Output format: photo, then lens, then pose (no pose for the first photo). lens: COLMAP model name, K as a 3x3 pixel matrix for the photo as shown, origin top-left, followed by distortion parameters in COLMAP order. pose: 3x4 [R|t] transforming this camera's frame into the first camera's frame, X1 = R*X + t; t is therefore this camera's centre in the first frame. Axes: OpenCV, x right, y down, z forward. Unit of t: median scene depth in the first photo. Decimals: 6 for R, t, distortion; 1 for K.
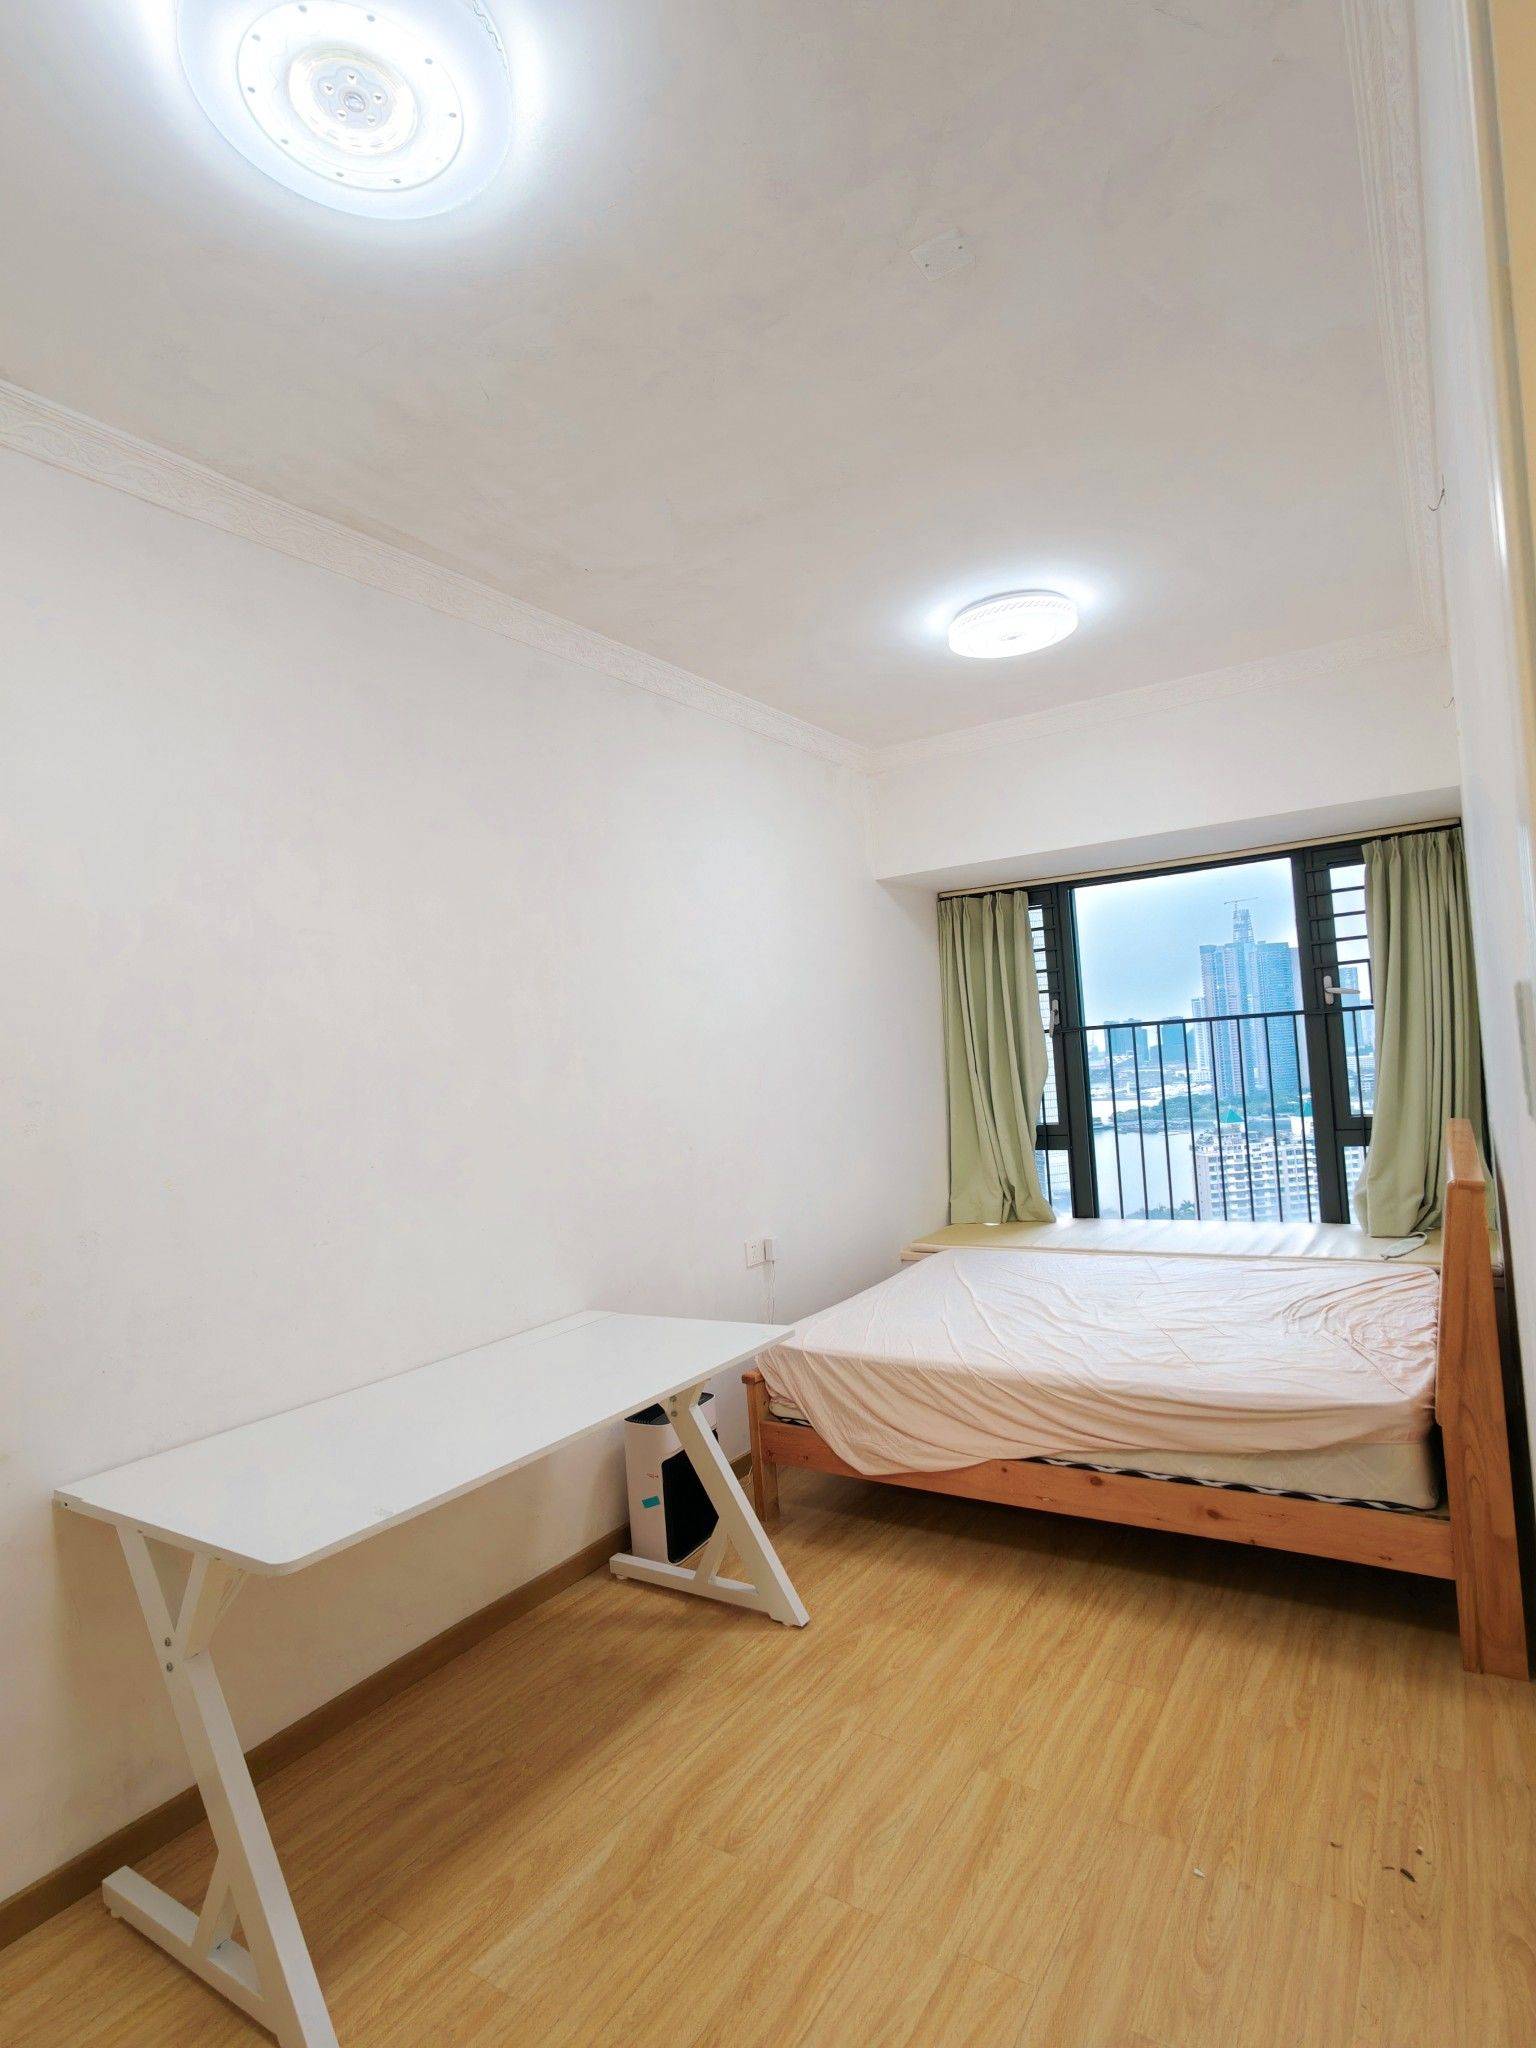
lens RADIAL K [[1054.8, 0, 770.0], [0, 1054.8, 1015.2], [0, 0, 1]] dist [-0.038976, 0.000359]
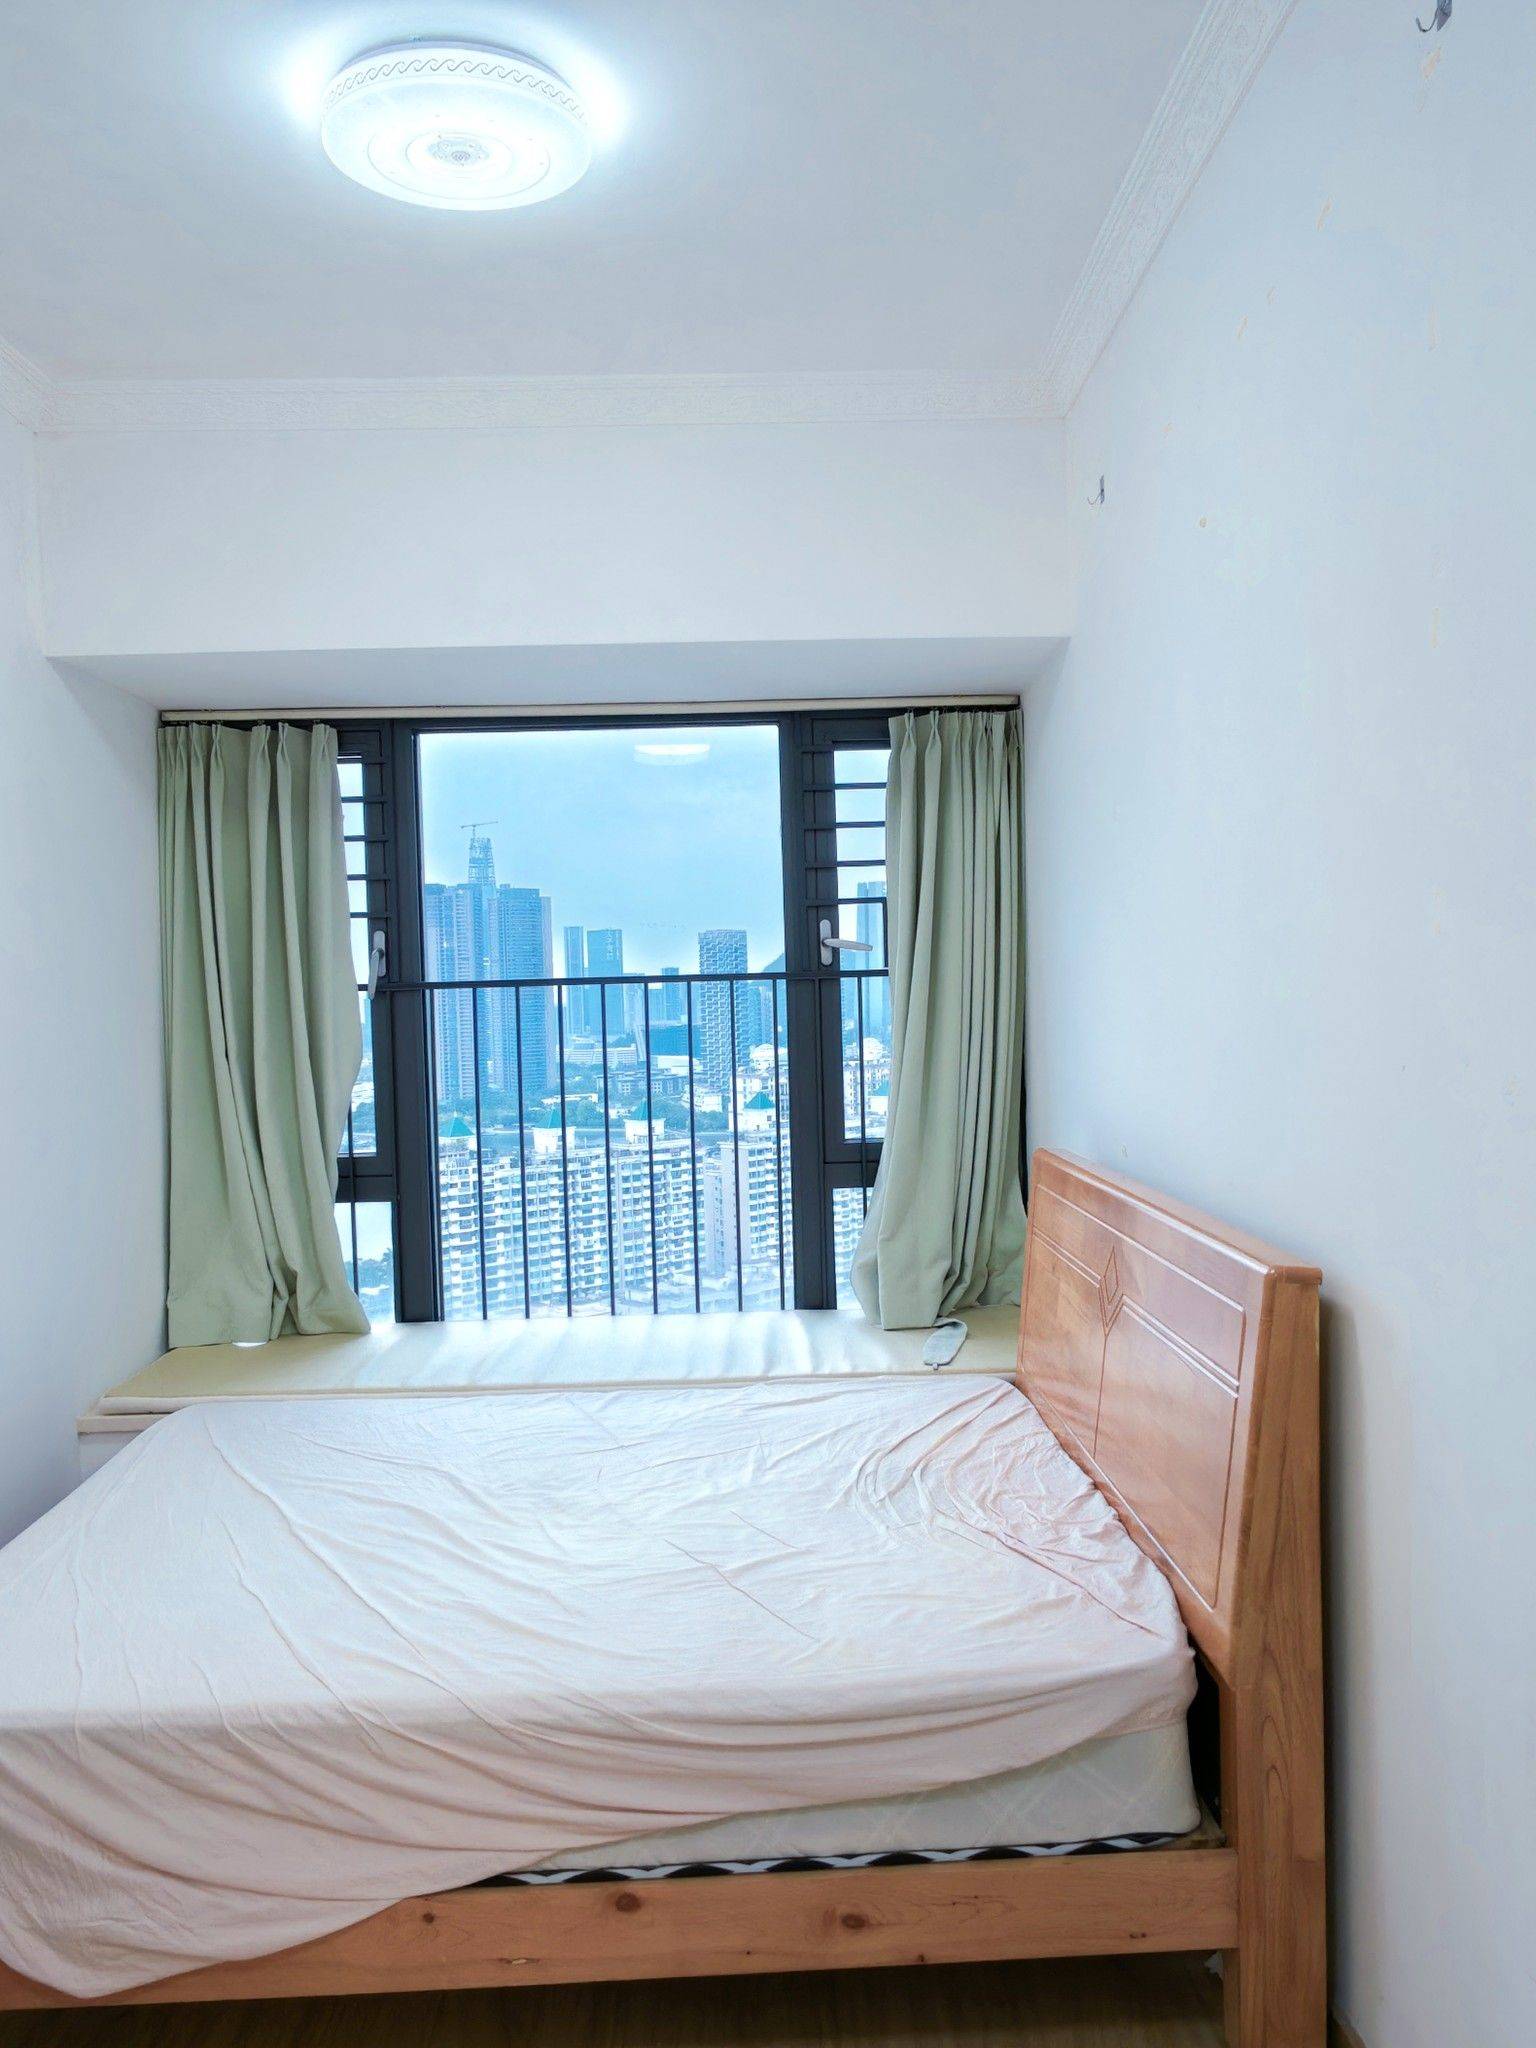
lens RADIAL K [[1585.8, 0, 776.0], [0, 1585.8, 1039.2], [0, 0, 1]] dist [-0.033332, 0.037681]
pose [[0.817914, 0.027986, 0.574660, -0.042221], [-0.050993, 0.998412, 0.023954, 0.013900], [-0.573077, -0.048896, 0.818042, 0.241184]]
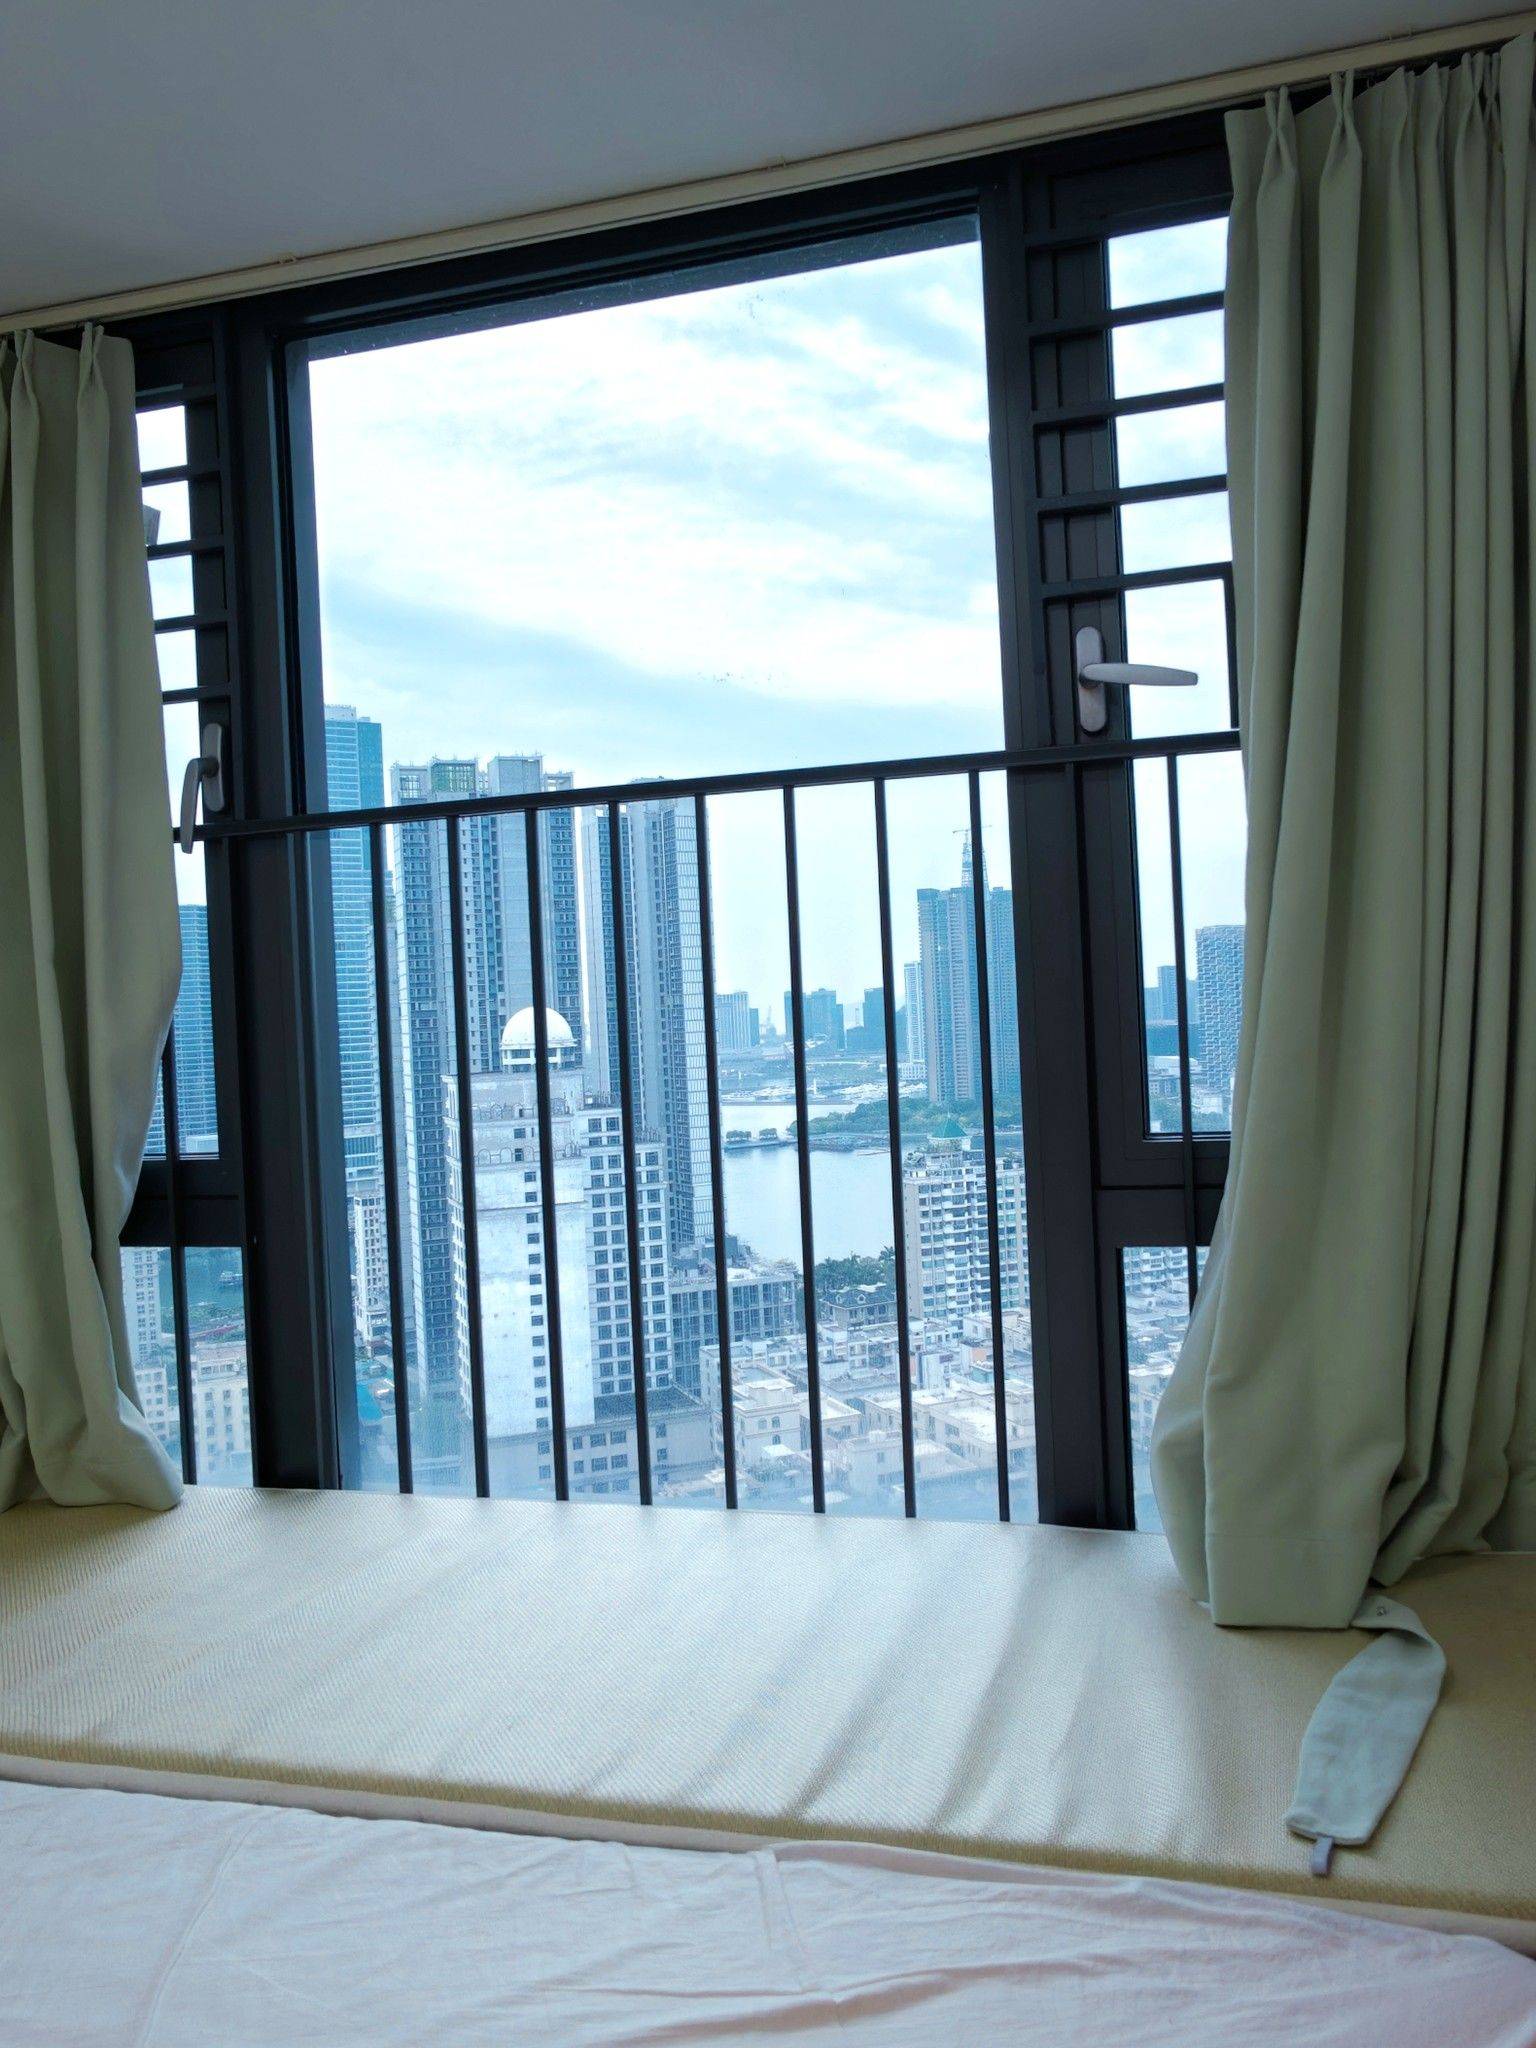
lens RADIAL K [[1585.8, 0, 780.0], [0, 1585.8, 1015.8], [0, 0, 1]] dist [-0.033332, 0.037681]
pose [[0.953452, 0.022825, 0.300680, 0.353554], [-0.030555, 0.999312, 0.021030, 0.062066], [-0.299993, -0.029238, 0.953493, 0.660493]]
